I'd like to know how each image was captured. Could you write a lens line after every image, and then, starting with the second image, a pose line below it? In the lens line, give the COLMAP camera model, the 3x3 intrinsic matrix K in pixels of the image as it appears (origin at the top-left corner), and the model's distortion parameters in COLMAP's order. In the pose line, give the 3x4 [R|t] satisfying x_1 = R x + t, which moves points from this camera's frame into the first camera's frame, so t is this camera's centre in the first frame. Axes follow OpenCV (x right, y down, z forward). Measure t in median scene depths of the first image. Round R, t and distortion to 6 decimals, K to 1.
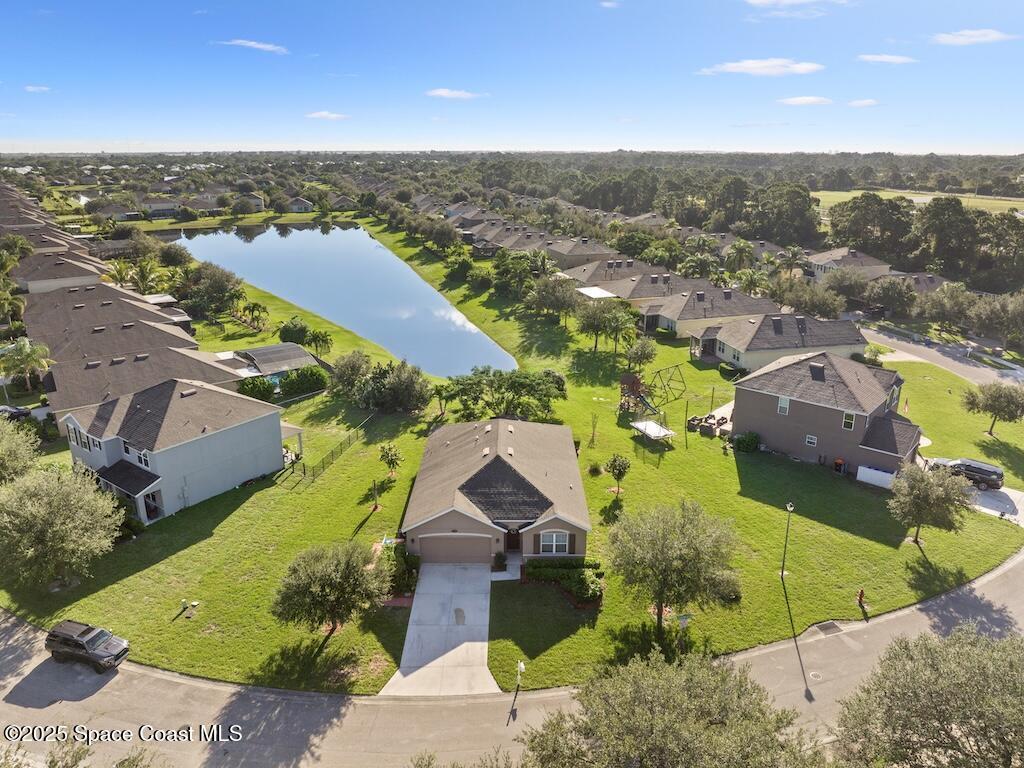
lens RADIAL K [[715.9, 0, 516.0], [0, 715.9, 381.7], [0, 0, 1]] dist [-0.025573, -0.011400]
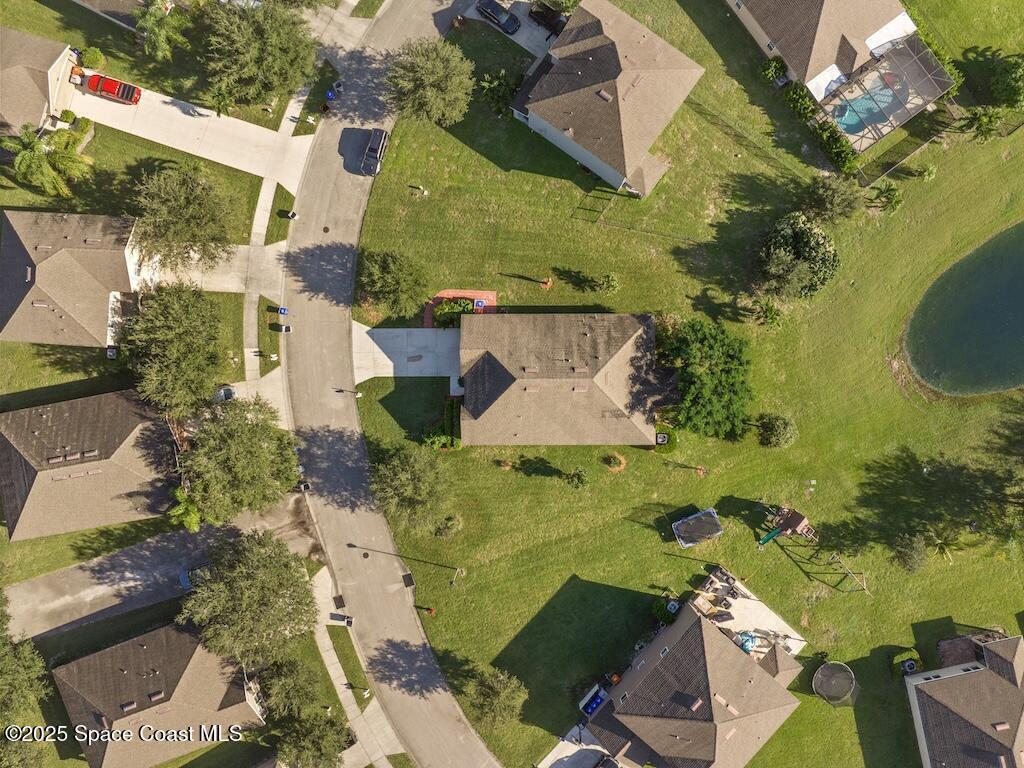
lens RADIAL K [[715.9, 0, 514.2], [0, 715.9, 383.6], [0, 0, 1]] dist [-0.025573, -0.011400]
pose [[-0.003271, 0.999991, -0.002694, -0.011417], [-0.302540, 0.001578, 0.953135, -0.877075], [0.953131, 0.003932, 0.302532, 0.477425]]
